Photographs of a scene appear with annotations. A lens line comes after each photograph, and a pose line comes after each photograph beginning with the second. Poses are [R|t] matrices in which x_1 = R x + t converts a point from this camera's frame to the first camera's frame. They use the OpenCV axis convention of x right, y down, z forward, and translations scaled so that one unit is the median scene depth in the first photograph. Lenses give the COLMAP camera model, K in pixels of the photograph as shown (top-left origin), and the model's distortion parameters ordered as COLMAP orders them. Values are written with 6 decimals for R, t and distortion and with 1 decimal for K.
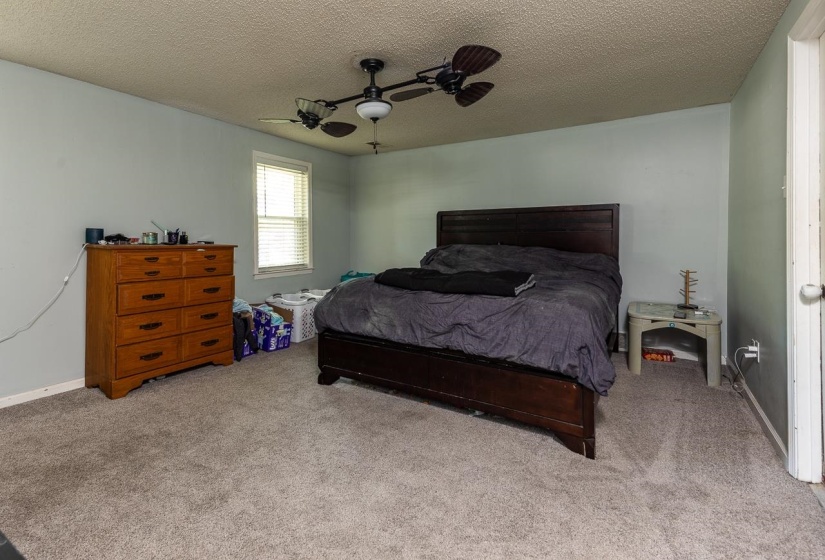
lens RADIAL K [[393.6, 0, 413.4], [0, 393.6, 242.6], [0, 0, 1]] dist [0.050509, -0.019105]
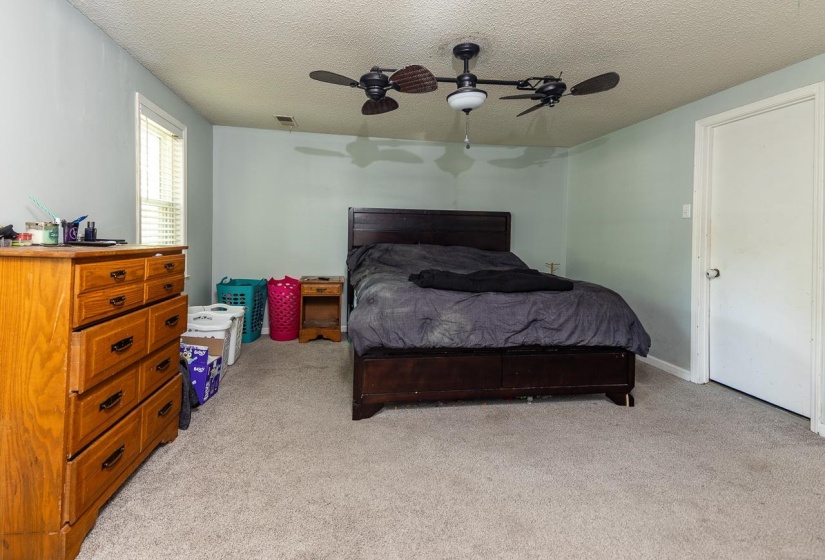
lens RADIAL K [[386.4, 0, 411.6], [0, 386.4, 240.1], [0, 0, 1]] dist [0.048507, 0.000023]
pose [[0.752629, 0.007714, 0.658400, -0.789737], [-0.009817, 0.999952, -0.000494, -0.006563], [-0.658372, -0.006091, 0.752668, 0.399497]]
